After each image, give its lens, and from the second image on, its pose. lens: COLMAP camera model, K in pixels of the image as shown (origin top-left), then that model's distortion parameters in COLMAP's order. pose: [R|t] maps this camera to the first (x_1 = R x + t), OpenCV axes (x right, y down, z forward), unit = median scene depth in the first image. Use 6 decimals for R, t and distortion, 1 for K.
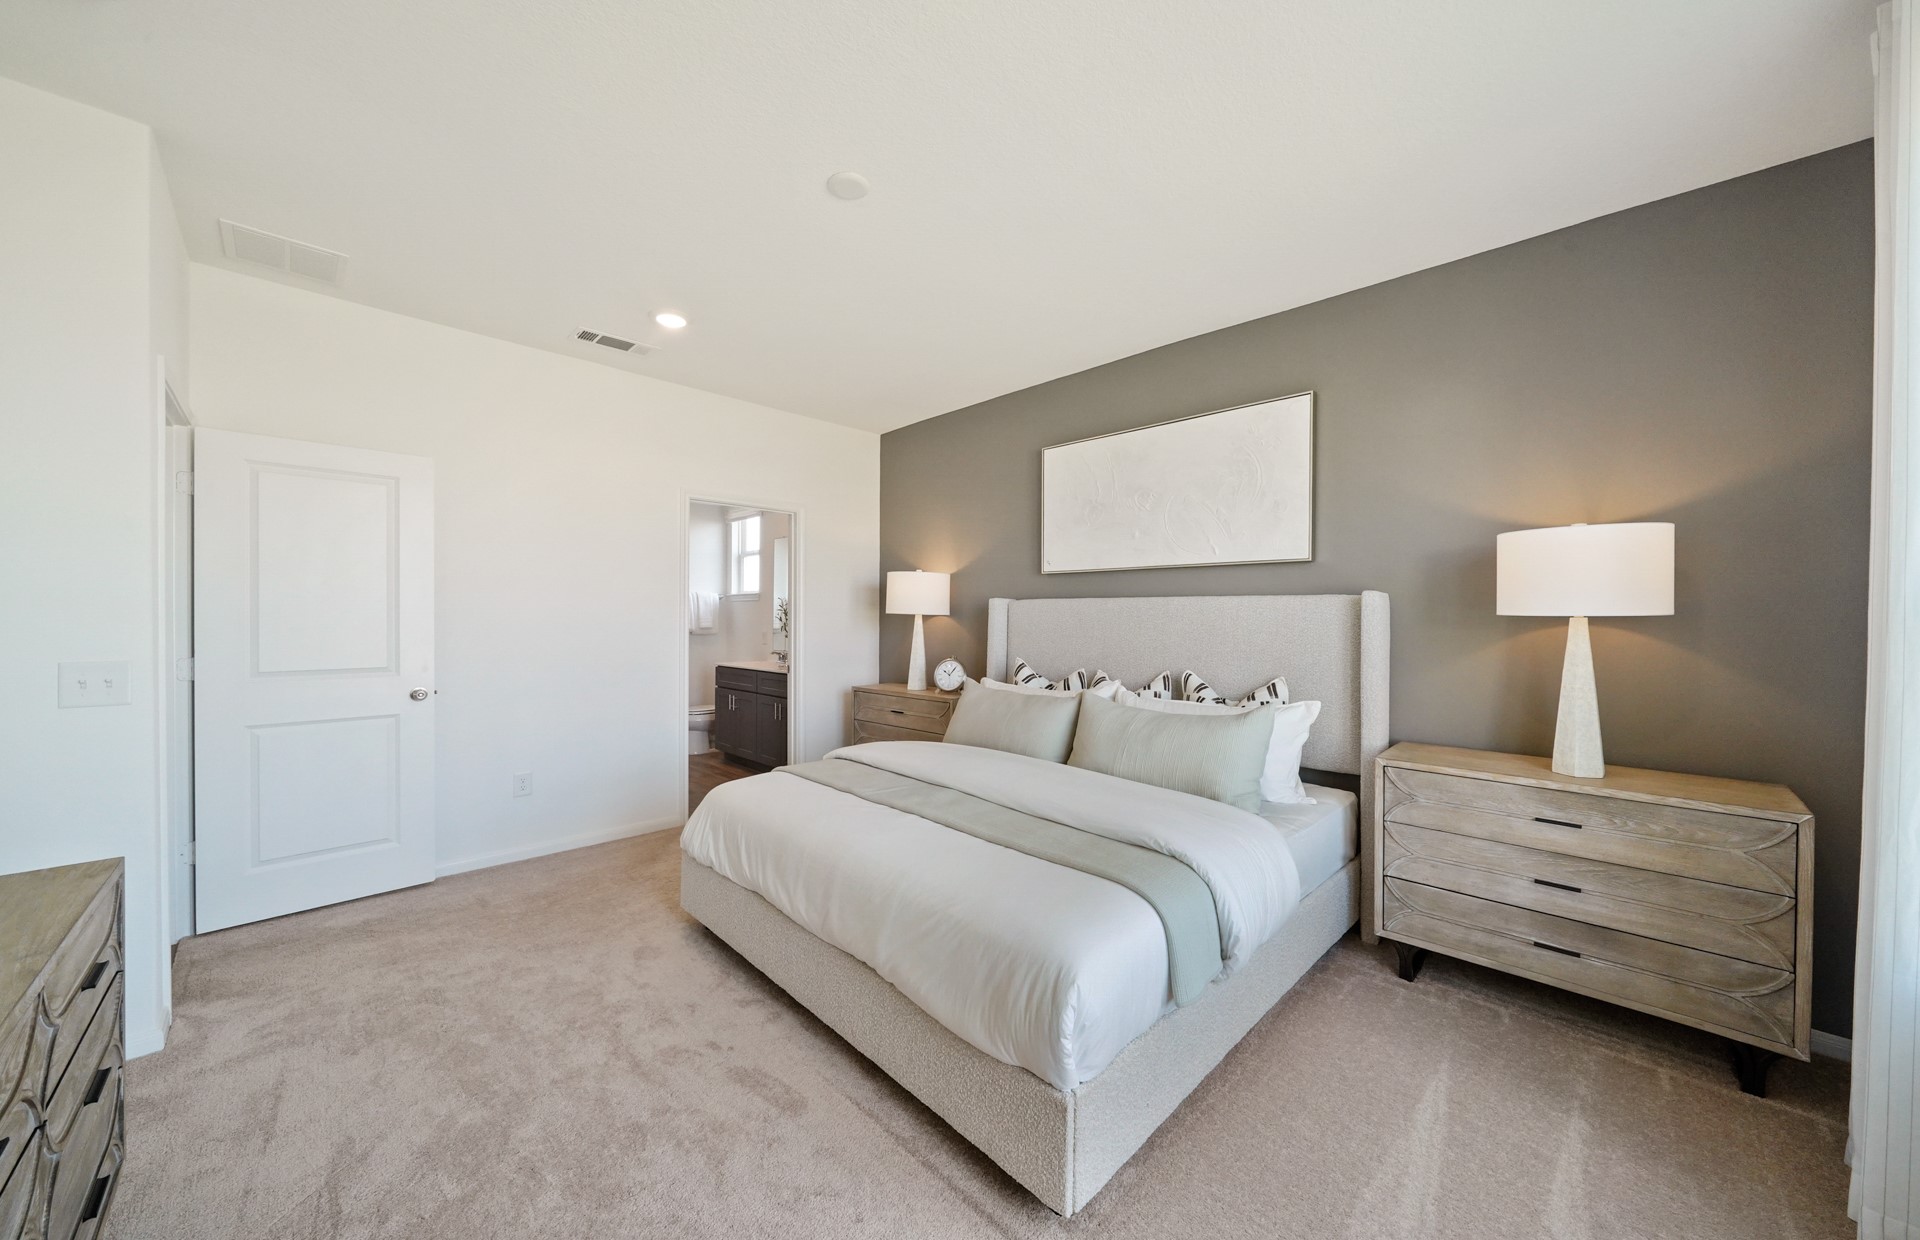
lens RADIAL K [[676.2, 0, 963.8], [0, 676.2, 605.4], [0, 0, 1]] dist [-0.007427, 0.000693]
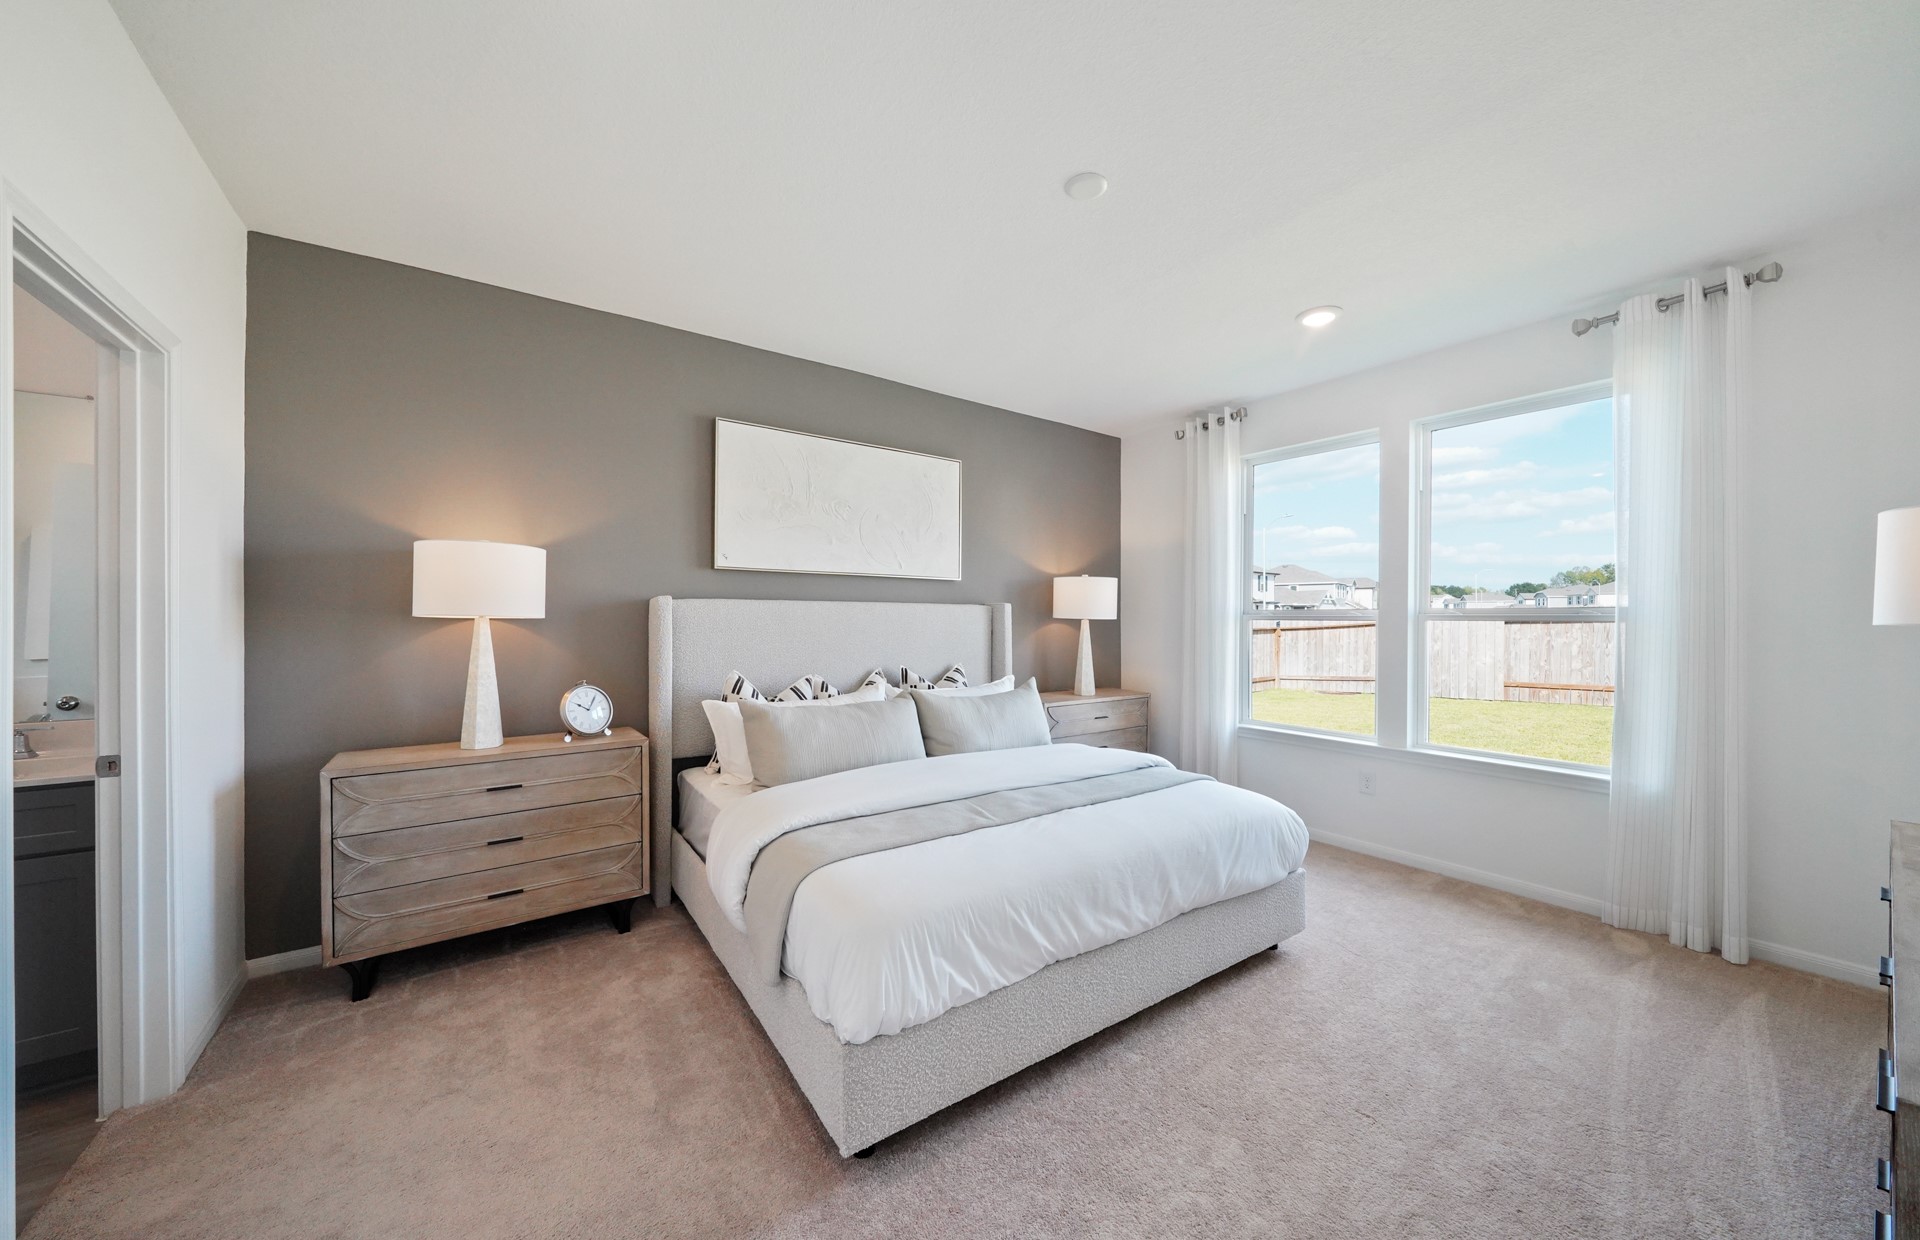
lens RADIAL K [[676.2, 0, 956.6], [0, 676.2, 618.8], [0, 0, 1]] dist [-0.007427, 0.000693]
pose [[0.158606, -0.001536, 0.987341, -0.780191], [-0.015855, 0.999866, 0.004103, 0.007739], [-0.987215, -0.016305, 0.158560, 0.689166]]
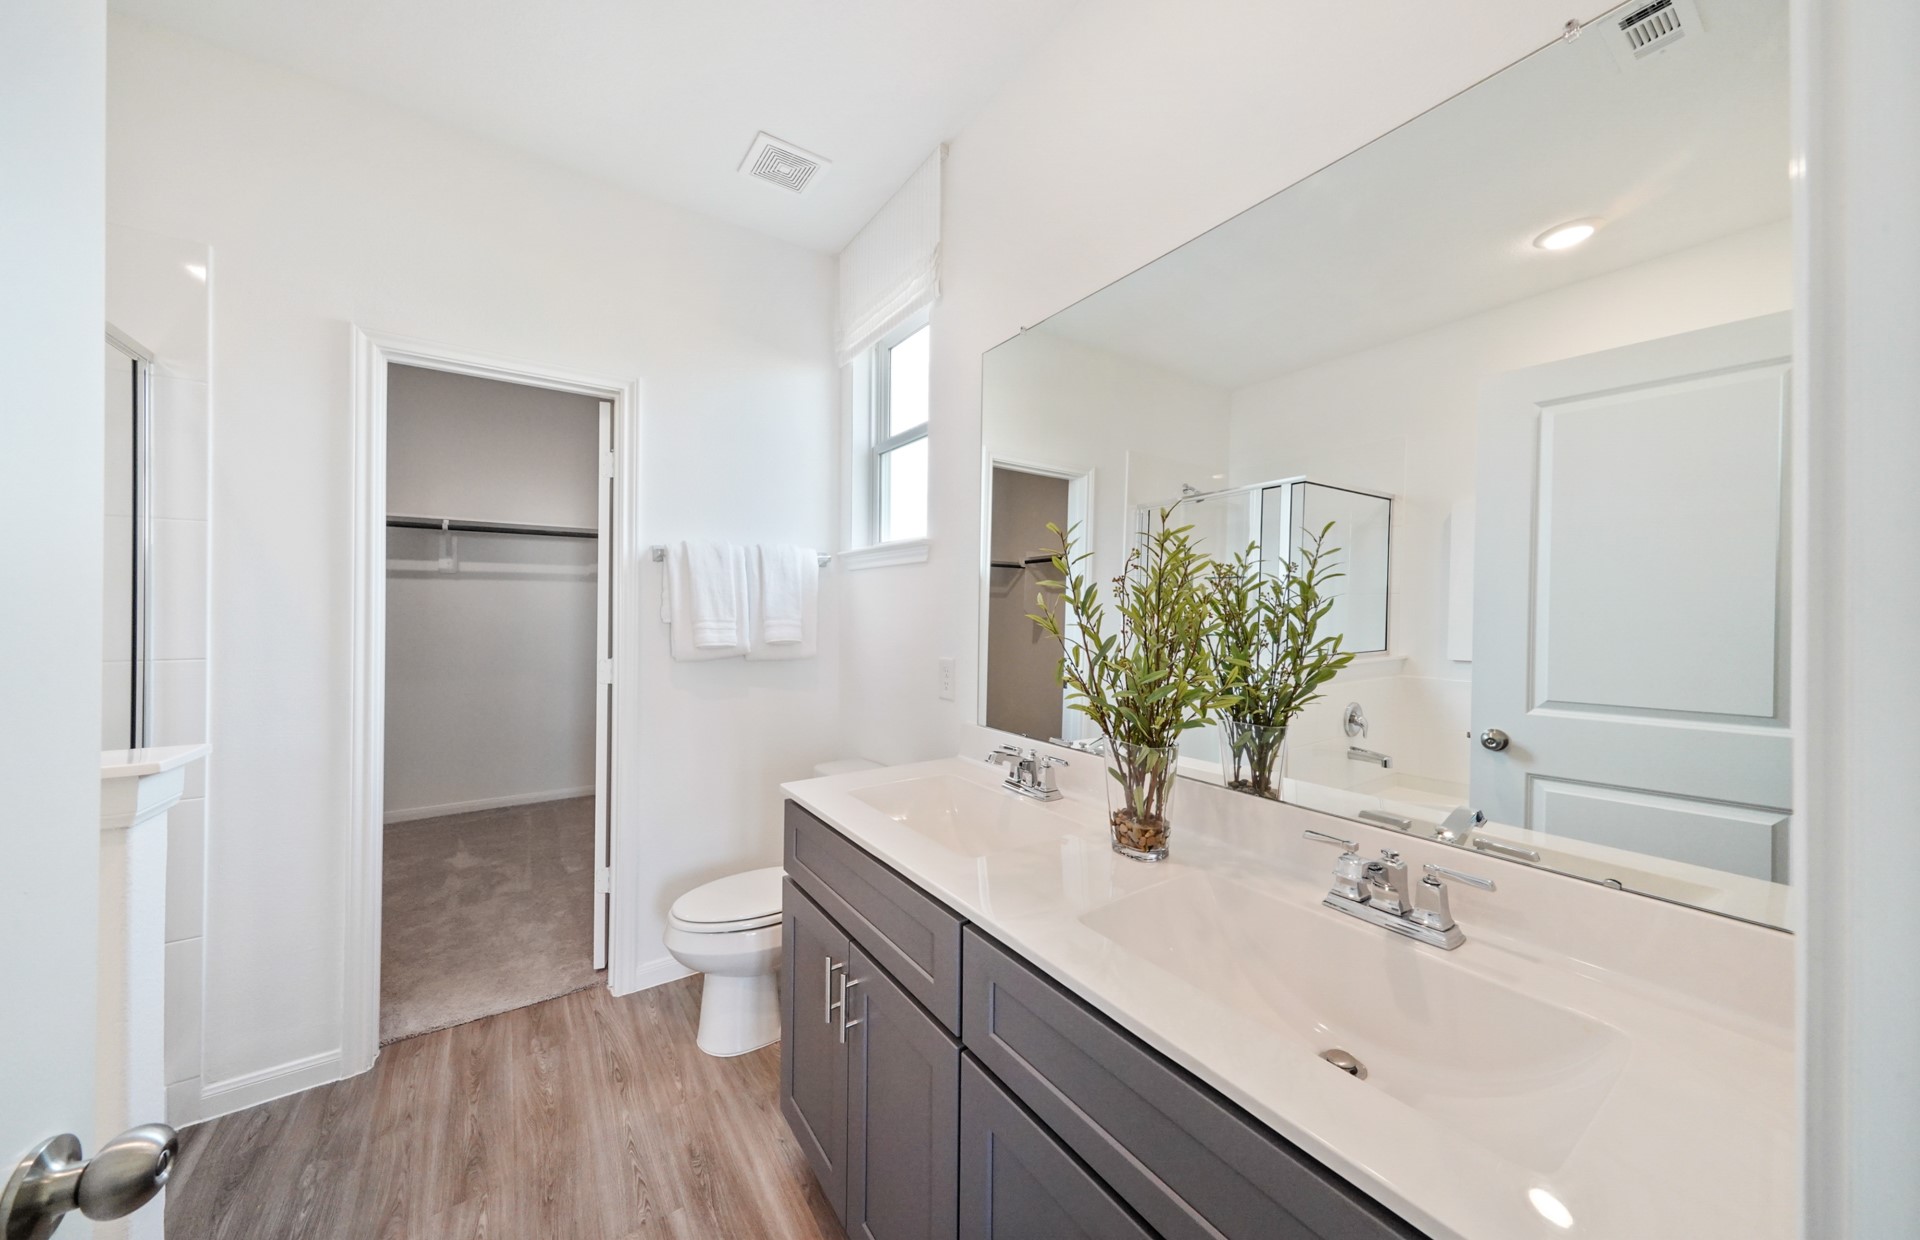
lens RADIAL K [[676.2, 0, 950.0], [0, 676.2, 605.7], [0, 0, 1]] dist [-0.007427, 0.000693]
pose [[0.980335, -0.002598, -0.197324, -0.442430], [0.004976, 0.999921, 0.011557, 0.017839], [0.197279, -0.012312, 0.980270, 1.309196]]
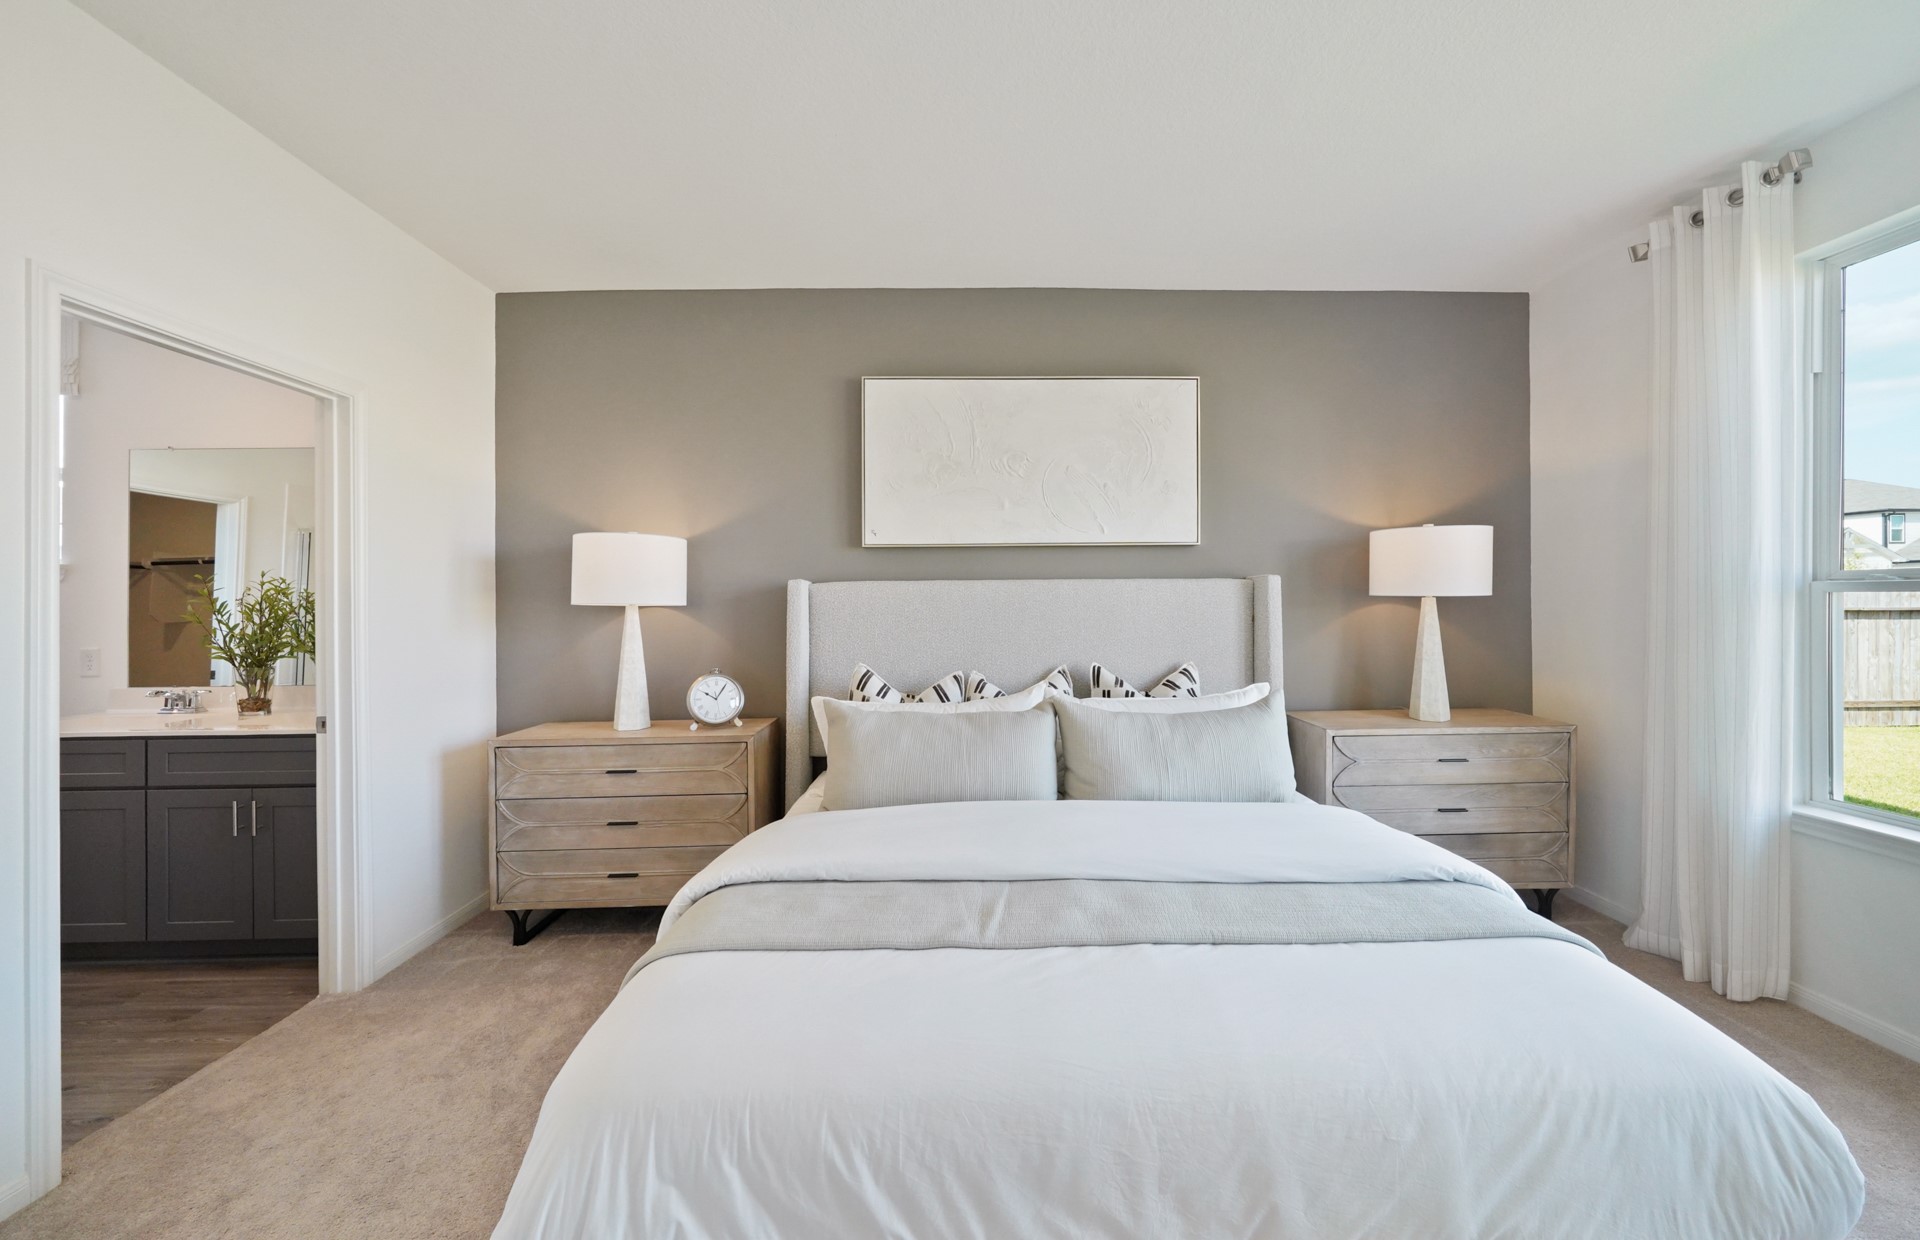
lens RADIAL K [[676.2, 0, 967.1], [0, 676.2, 606.7], [0, 0, 1]] dist [-0.007427, 0.000693]
pose [[0.691534, -0.013730, 0.722213, -0.404843], [0.003117, 0.999867, 0.016023, 0.007663], [-0.722337, -0.008829, 0.691485, 0.487341]]
